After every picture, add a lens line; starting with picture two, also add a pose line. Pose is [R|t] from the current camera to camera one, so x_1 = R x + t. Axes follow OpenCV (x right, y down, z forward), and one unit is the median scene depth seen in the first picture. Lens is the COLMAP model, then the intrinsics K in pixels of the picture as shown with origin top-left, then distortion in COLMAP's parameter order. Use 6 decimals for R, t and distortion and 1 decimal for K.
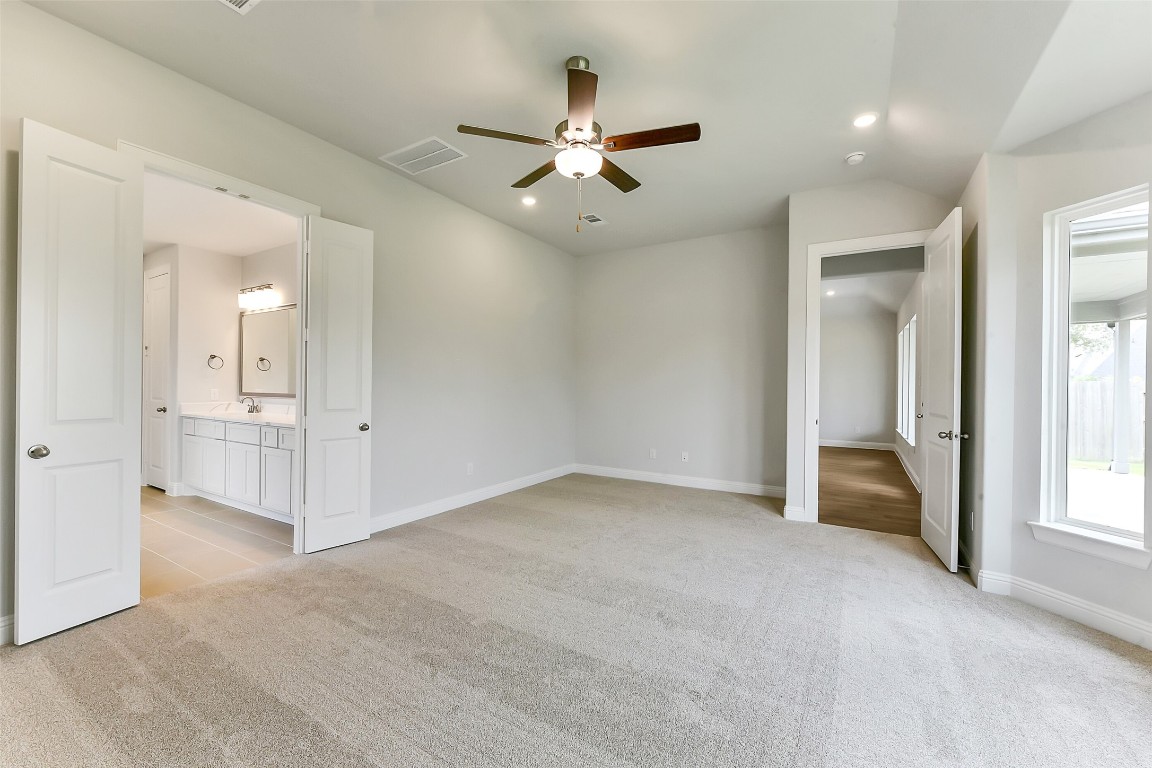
lens RADIAL K [[465.1, 0, 571.4], [0, 465.1, 388.1], [0, 0, 1]] dist [-0.000942, -0.000067]
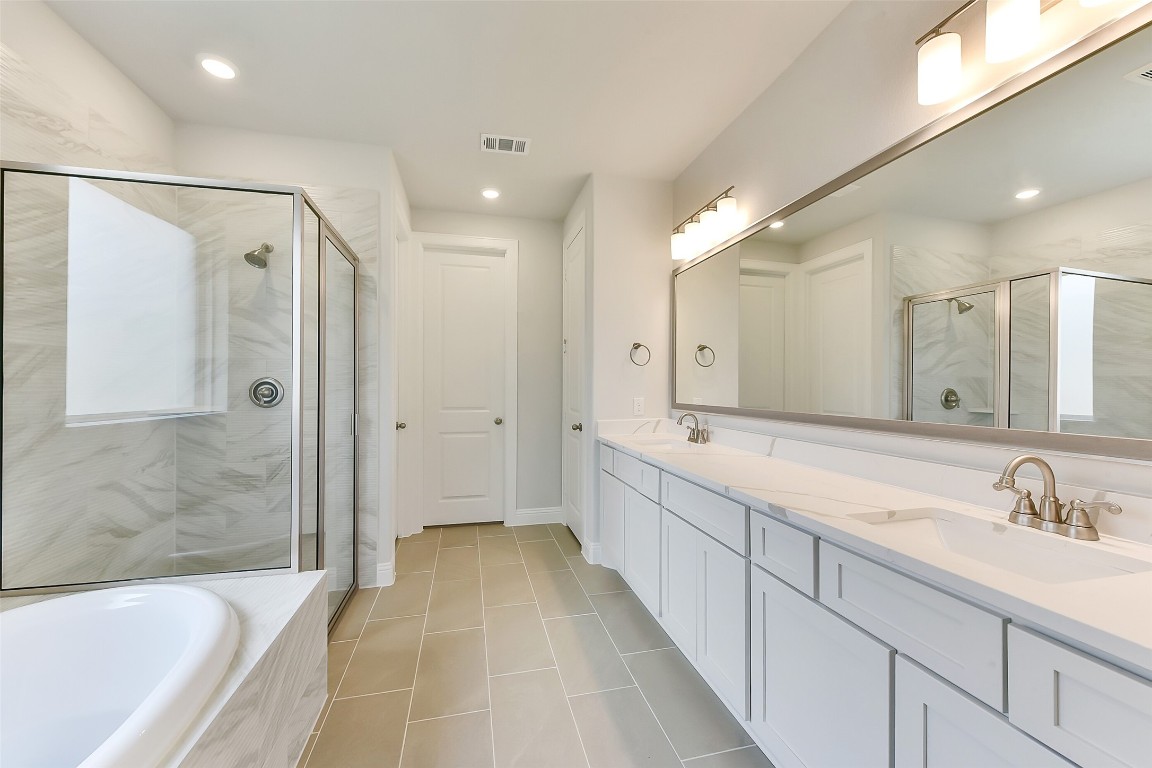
lens RADIAL K [[448.1, 0, 574.4], [0, 448.1, 386.0], [0, 0, 1]] dist [0.000195, -0.000157]
pose [[0.707397, -0.011390, -0.706725, -0.412239], [0.004932, 0.999925, -0.011178, -0.007848], [0.706799, 0.004422, 0.707400, 0.523847]]
